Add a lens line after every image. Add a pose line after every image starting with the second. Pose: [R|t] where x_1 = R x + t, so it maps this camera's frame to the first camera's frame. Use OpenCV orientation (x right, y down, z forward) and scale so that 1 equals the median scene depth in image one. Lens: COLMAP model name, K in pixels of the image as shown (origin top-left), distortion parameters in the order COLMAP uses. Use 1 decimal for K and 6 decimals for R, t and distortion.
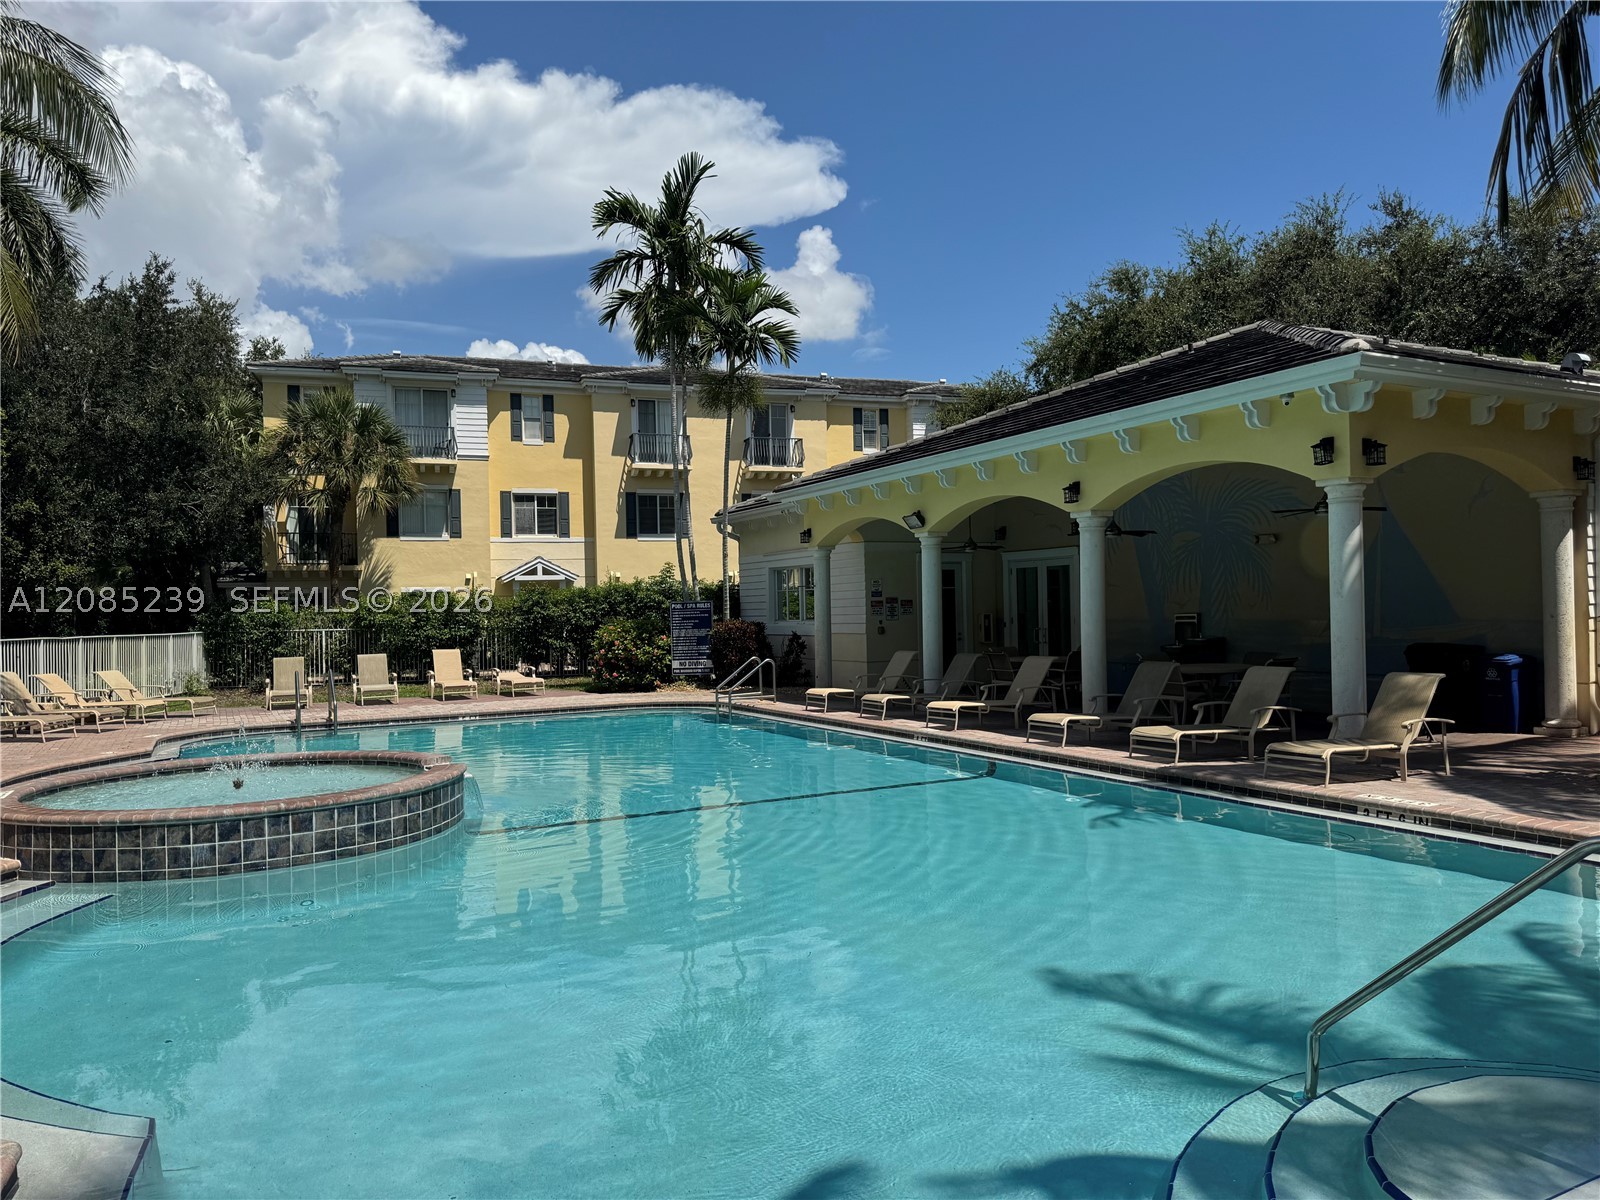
lens RADIAL K [[1116.1, 0, 800.0], [0, 1116.1, 600.0], [0, 0, 1]] dist [-0.063487, -0.002110]
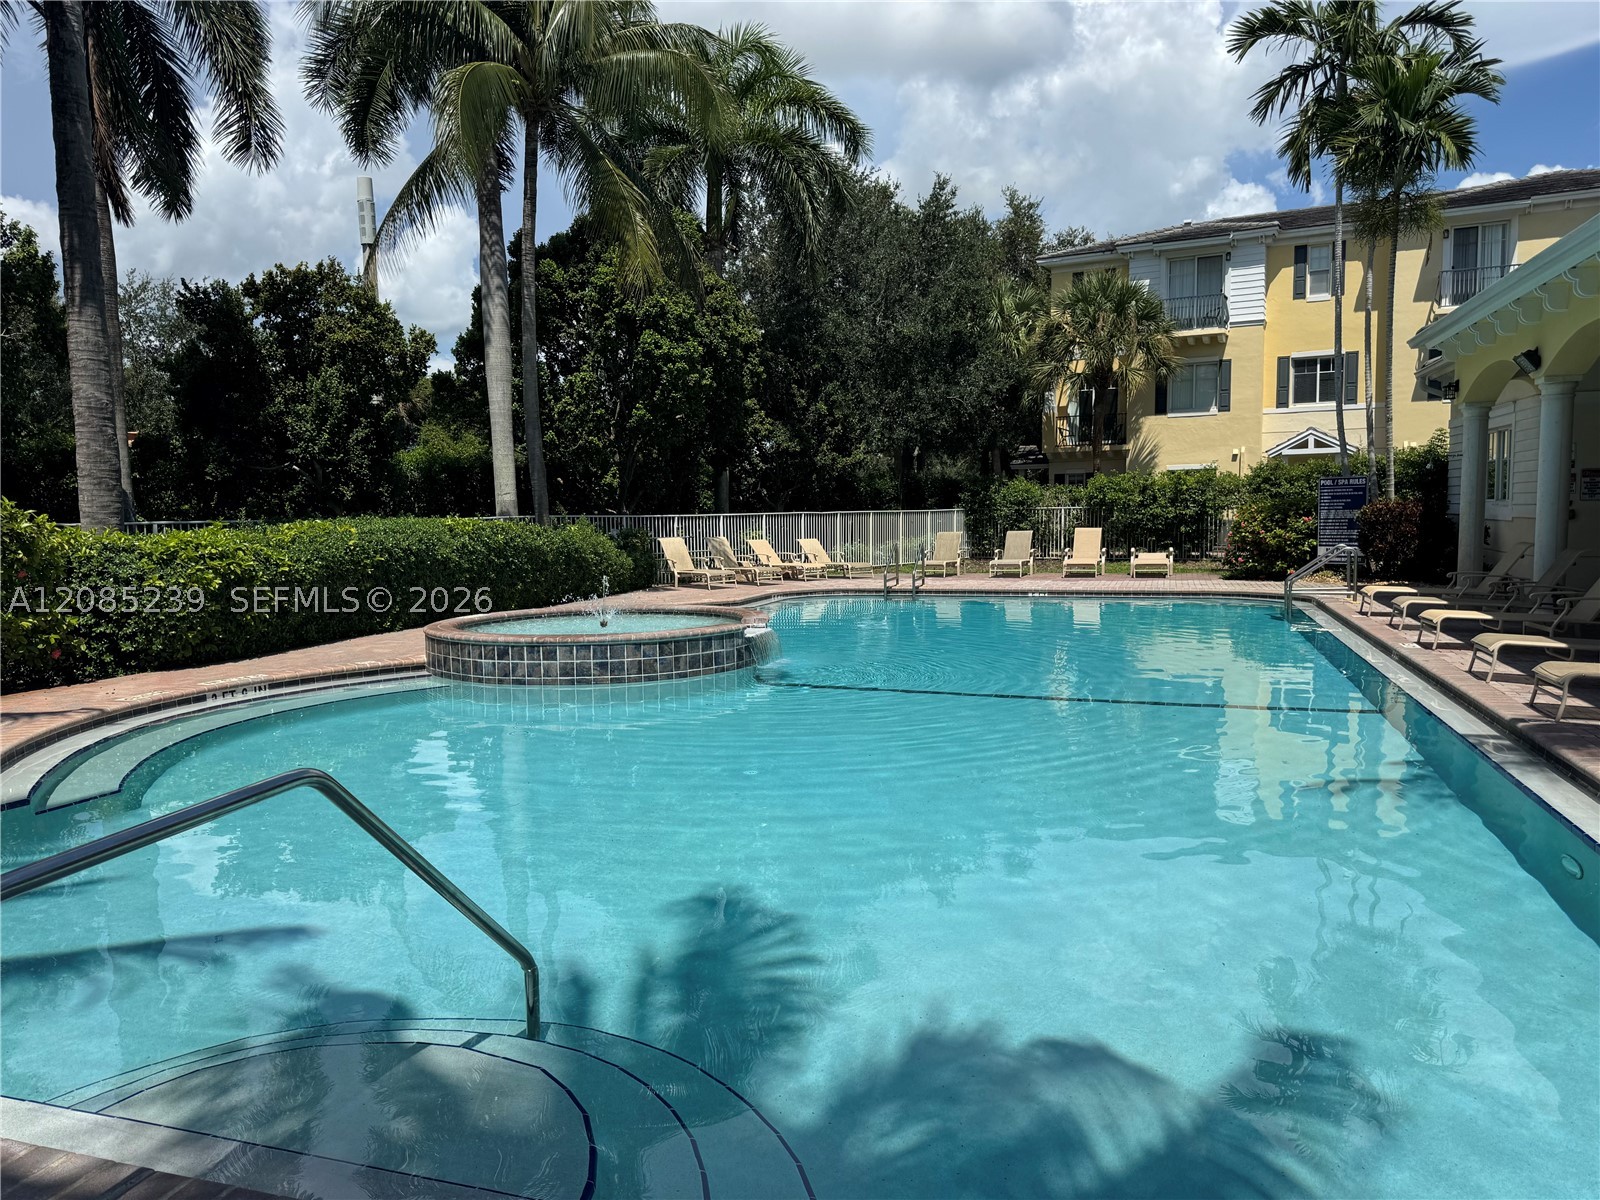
lens RADIAL K [[1114.8, 0, 799.9], [0, 1114.8, 581.5], [0, 0, 1]] dist [0.040412, -0.108783]
pose [[0.643684, 0.057785, -0.763107, 0.224684], [0.013809, 0.996106, 0.087077, 0.000728], [0.765167, -0.066588, 0.640379, 0.109024]]
